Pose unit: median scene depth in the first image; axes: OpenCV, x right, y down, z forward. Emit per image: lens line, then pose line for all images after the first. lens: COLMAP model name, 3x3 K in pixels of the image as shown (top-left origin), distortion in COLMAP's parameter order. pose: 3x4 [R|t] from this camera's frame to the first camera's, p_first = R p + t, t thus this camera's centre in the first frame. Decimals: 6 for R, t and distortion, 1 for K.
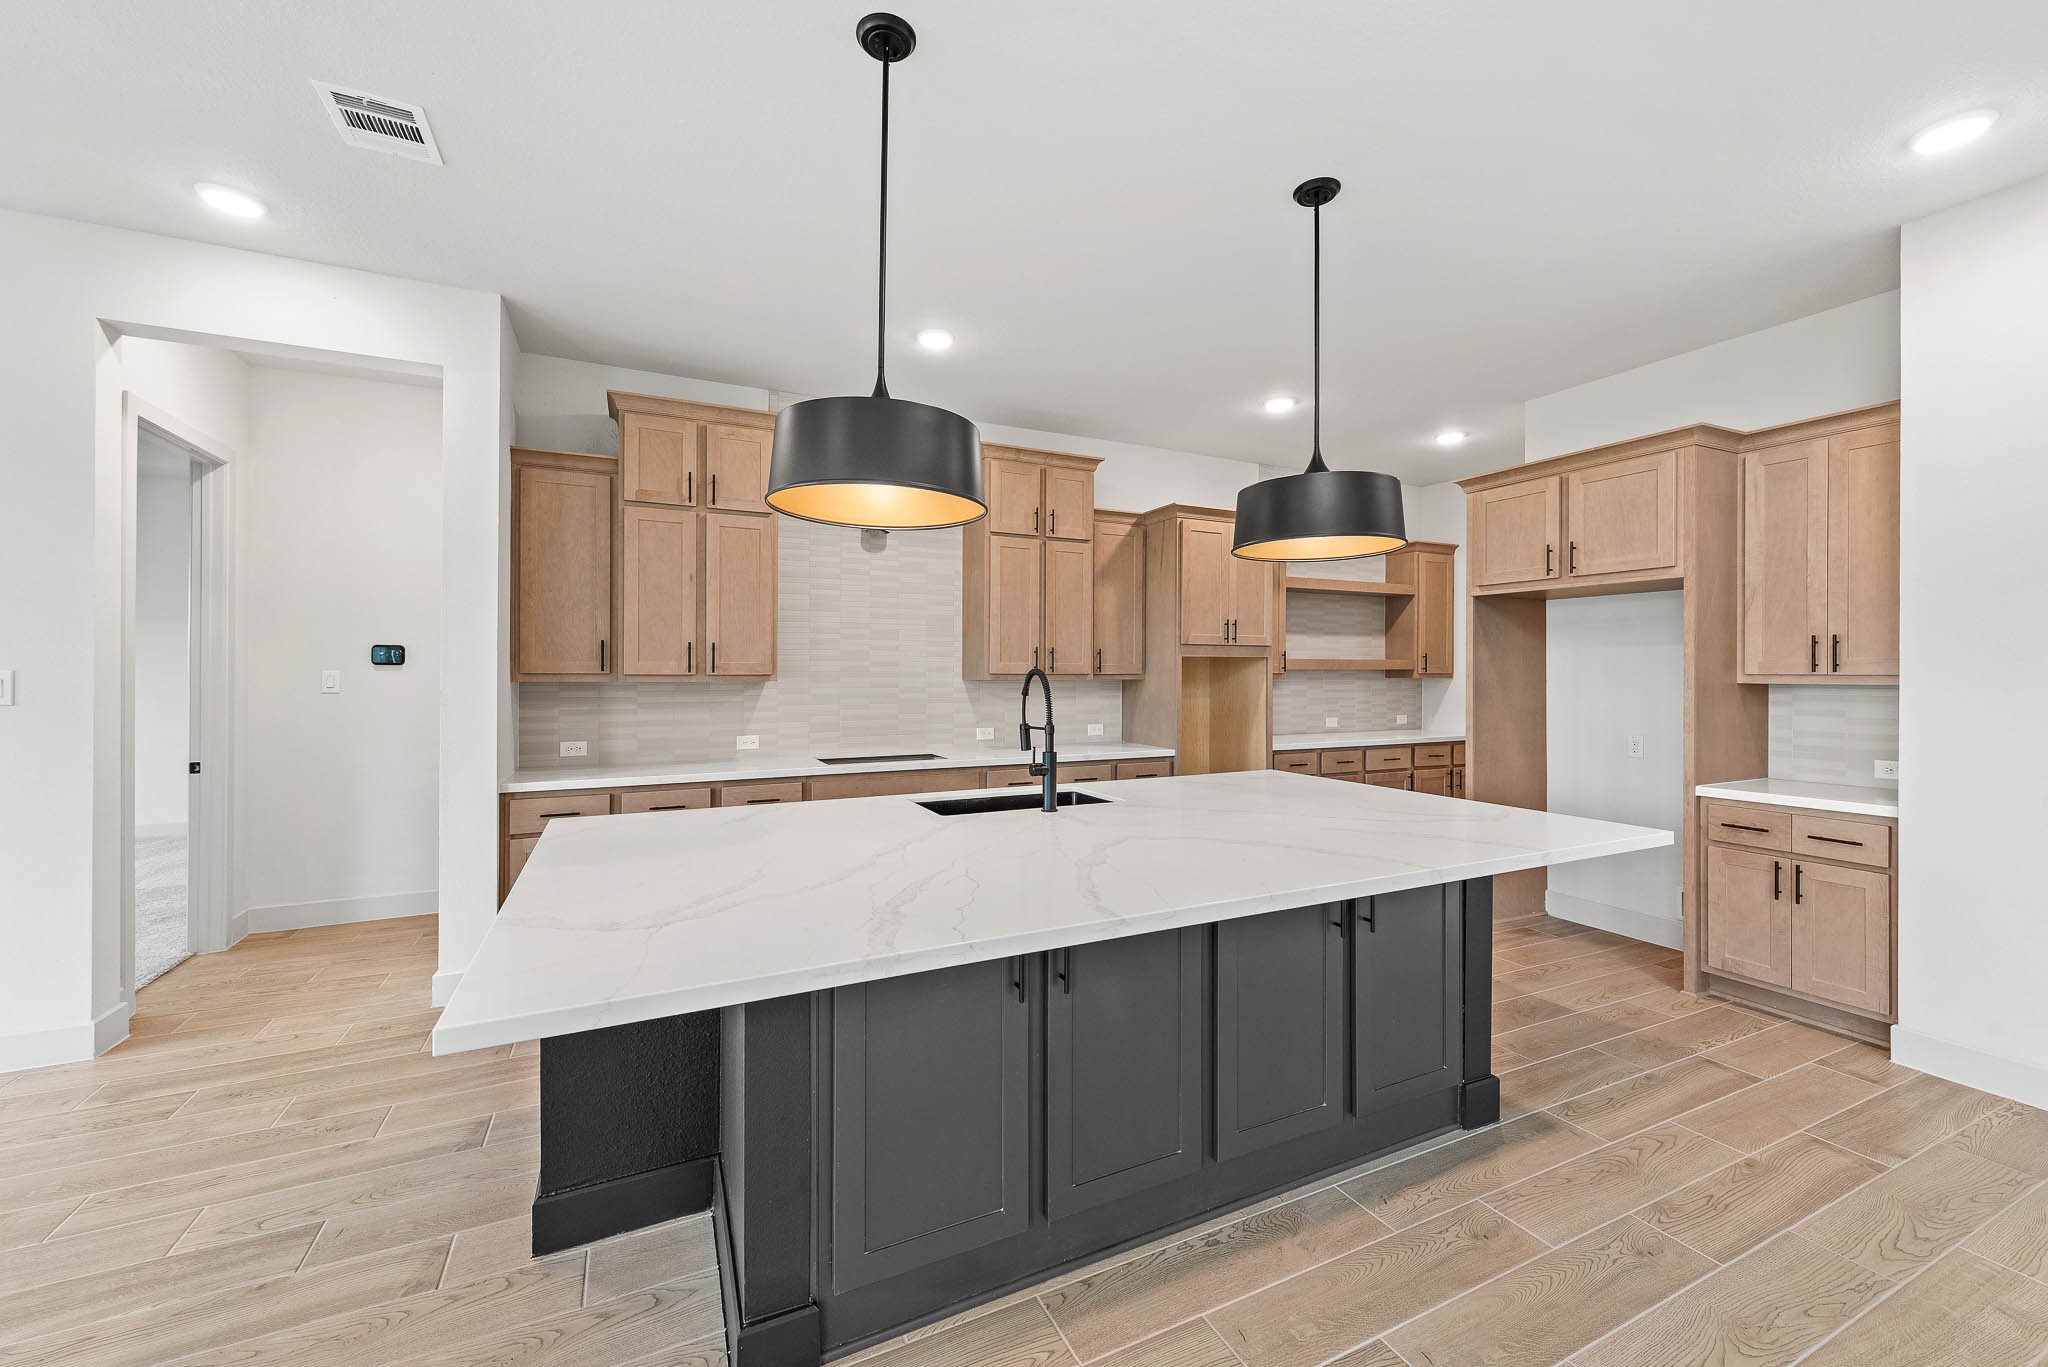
lens RADIAL K [[817.4, 0, 1017.7], [0, 817.4, 670.3], [0, 0, 1]] dist [0.003674, -0.000538]
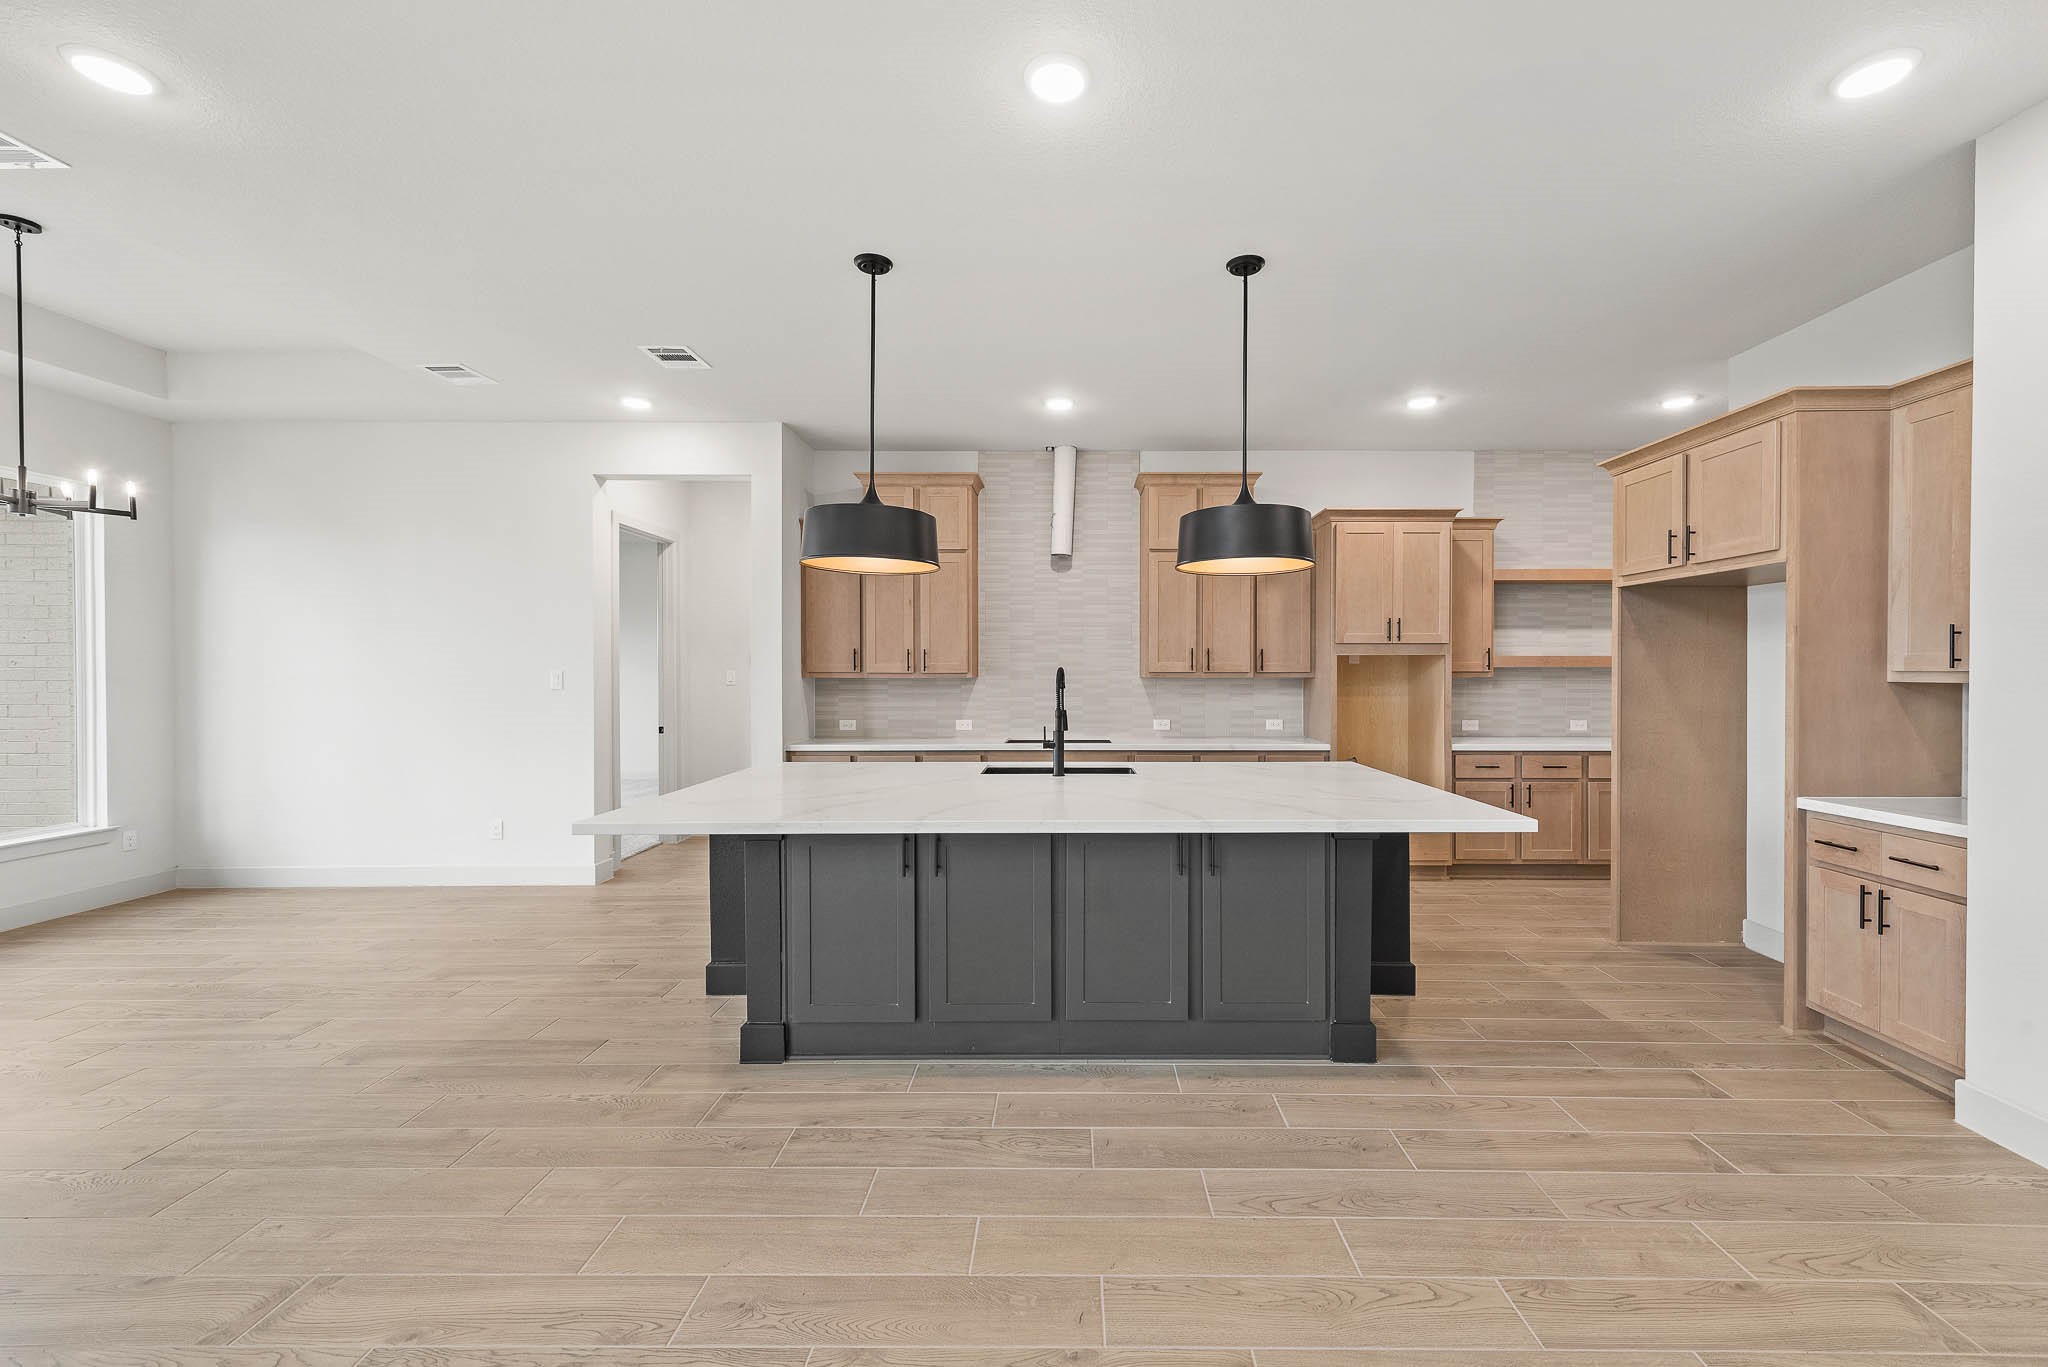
lens RADIAL K [[817.4, 0, 1039.2], [0, 817.4, 681.8], [0, 0, 1]] dist [0.003674, -0.000538]
pose [[0.896497, 0.004053, -0.443030, 0.433817], [0.002396, 0.999899, 0.013996, 0.001806], [0.443042, -0.013608, 0.896397, -0.141134]]
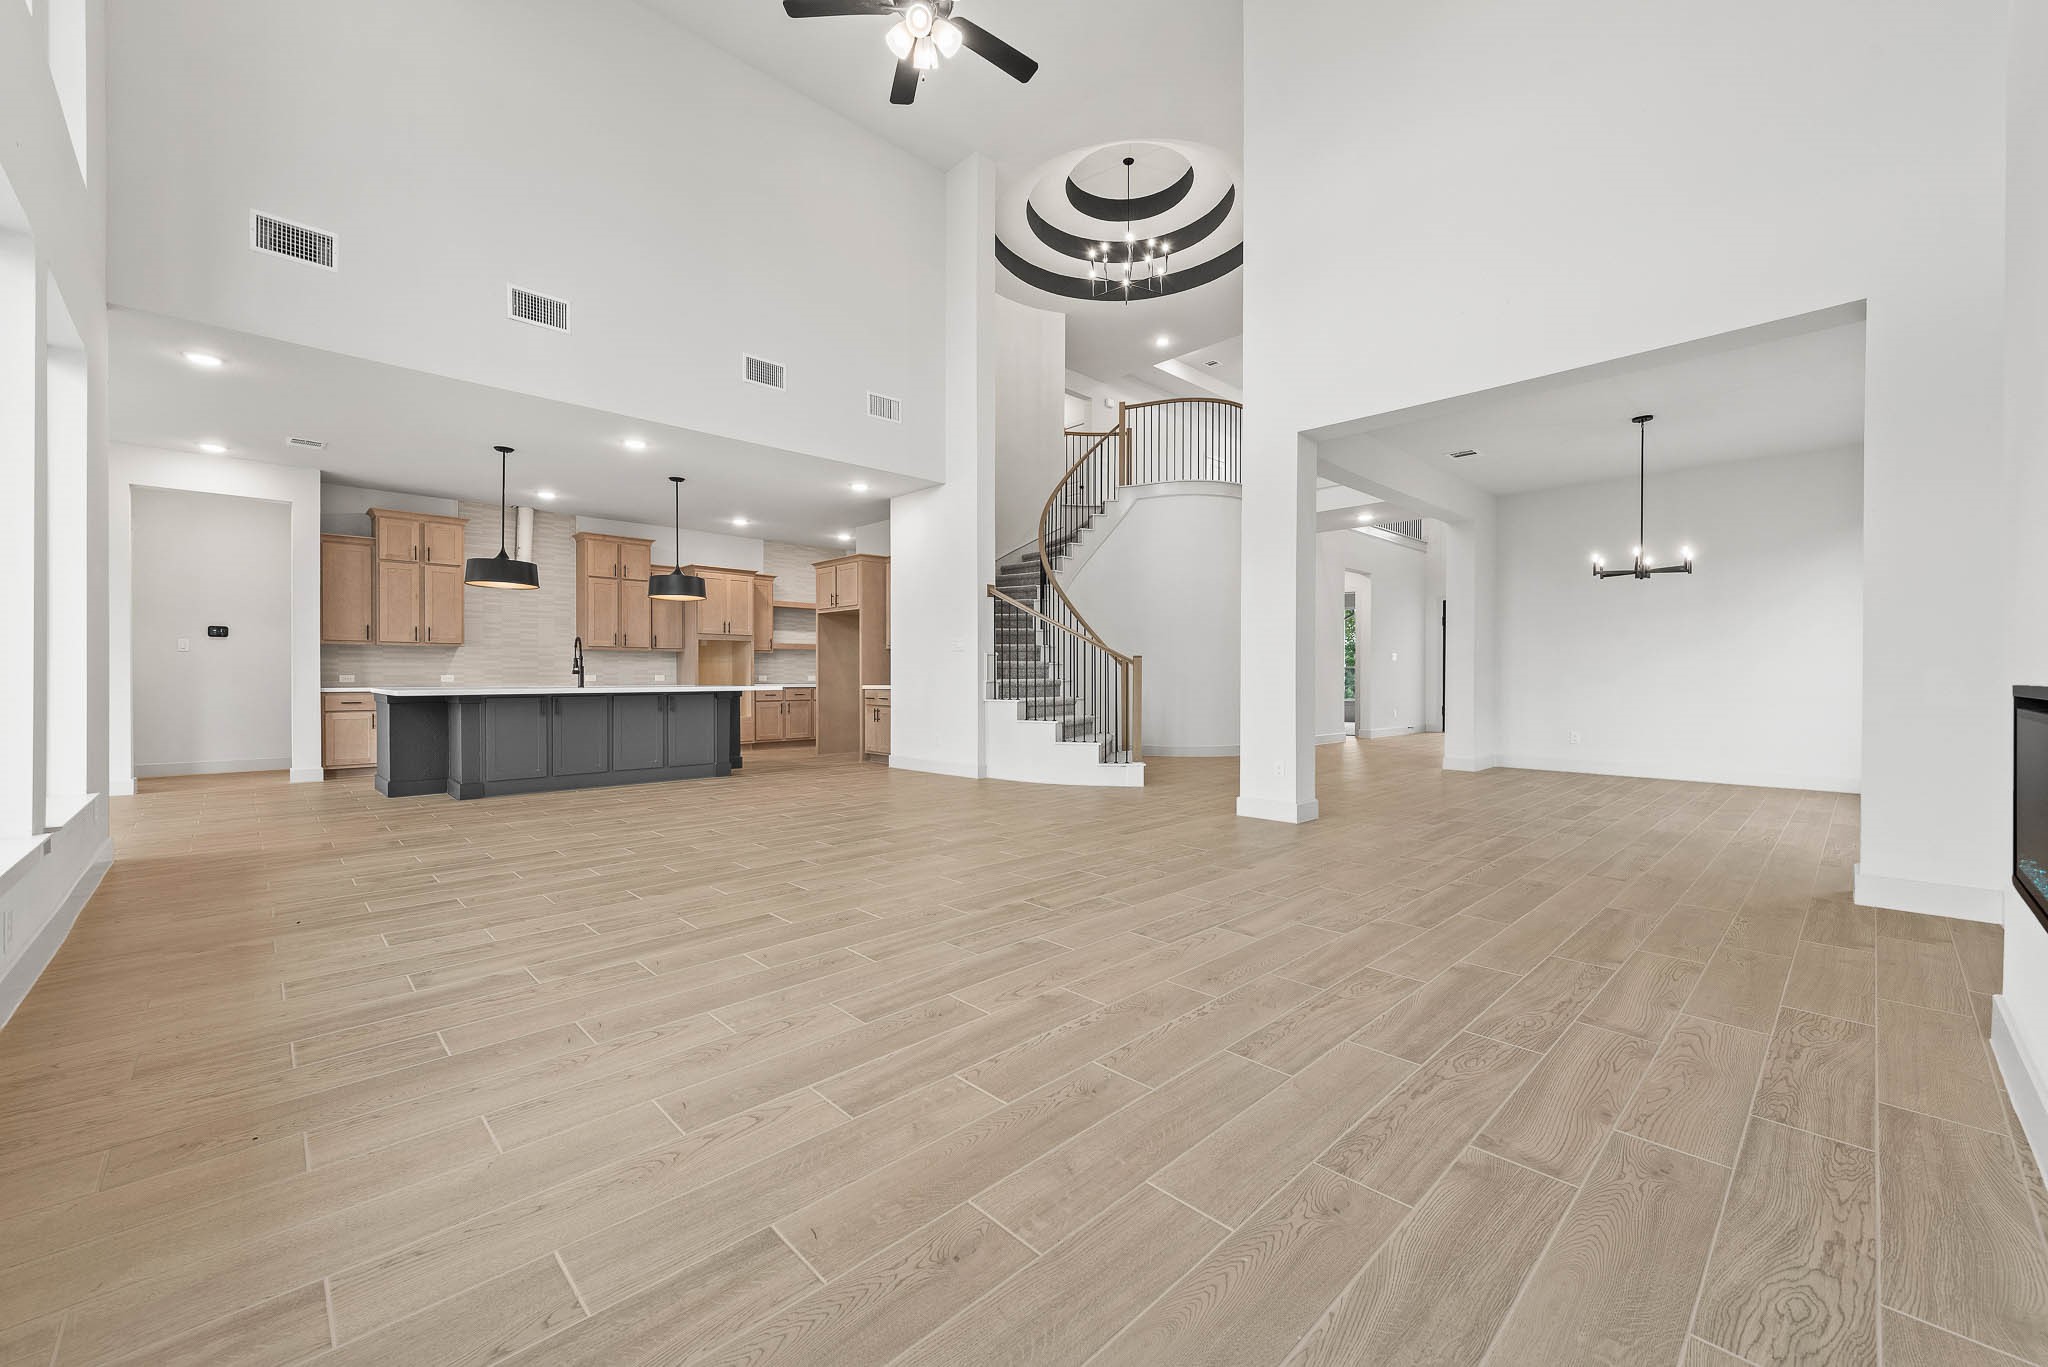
lens RADIAL K [[817.4, 0, 1041.3], [0, 817.4, 679.7], [0, 0, 1]] dist [0.003674, -0.000538]
pose [[0.940004, -0.003991, 0.341139, 0.414435], [0.002212, 0.999982, 0.005605, 0.099039], [-0.341155, -0.004514, 0.939996, -1.622302]]
